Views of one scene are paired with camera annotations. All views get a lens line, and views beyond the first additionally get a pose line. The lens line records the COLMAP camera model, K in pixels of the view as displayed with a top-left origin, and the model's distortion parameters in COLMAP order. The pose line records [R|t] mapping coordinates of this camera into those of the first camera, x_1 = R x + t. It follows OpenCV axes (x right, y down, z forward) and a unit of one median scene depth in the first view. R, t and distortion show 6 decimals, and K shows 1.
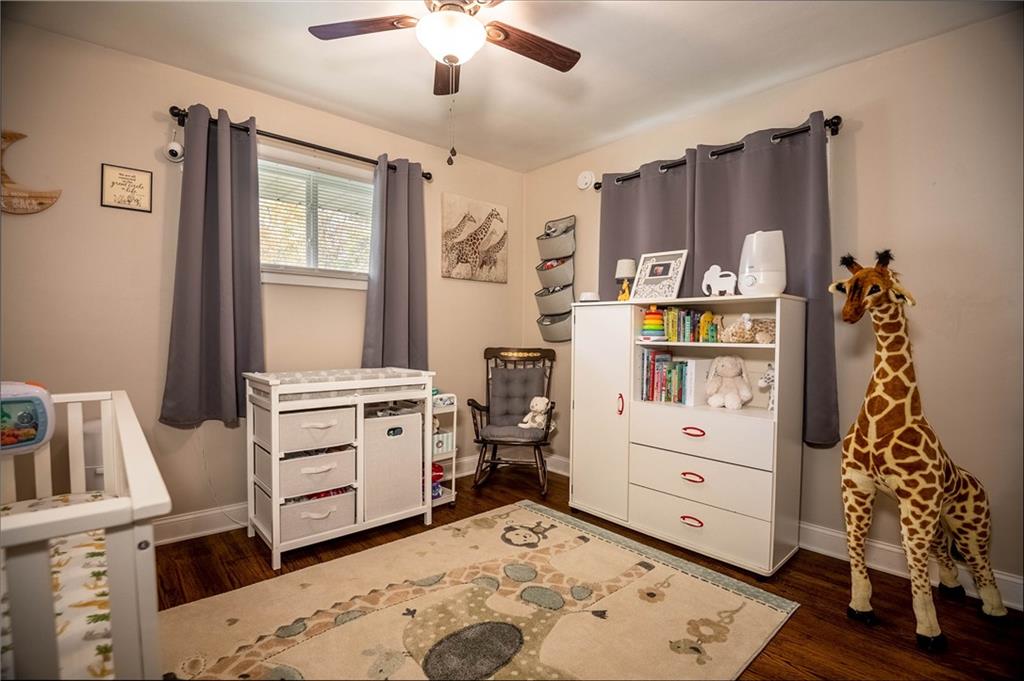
lens RADIAL K [[480.9, 0, 512.0], [0, 480.9, 340.5], [0, 0, 1]] dist [-0.001929, -0.000427]
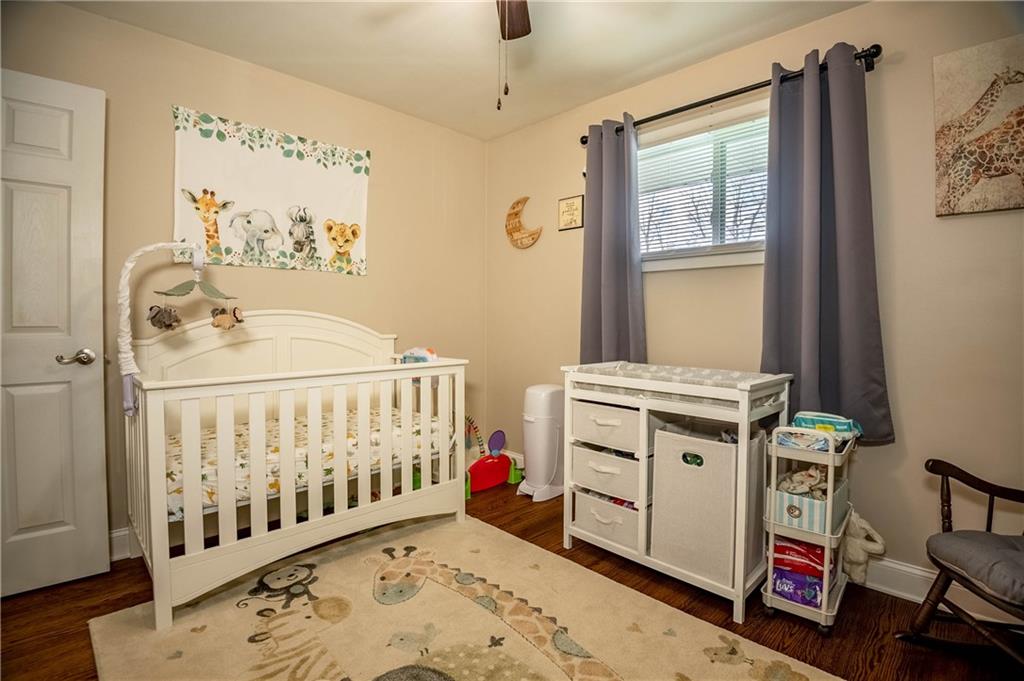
lens RADIAL K [[493.3, 0, 512.3], [0, 493.3, 322.8], [0, 0, 1]] dist [-0.001351, -0.000513]
pose [[0.058599, -0.003381, -0.998276, 0.515110], [-0.024019, 0.999700, -0.004796, -0.005010], [0.997993, 0.024258, 0.058501, 0.727474]]
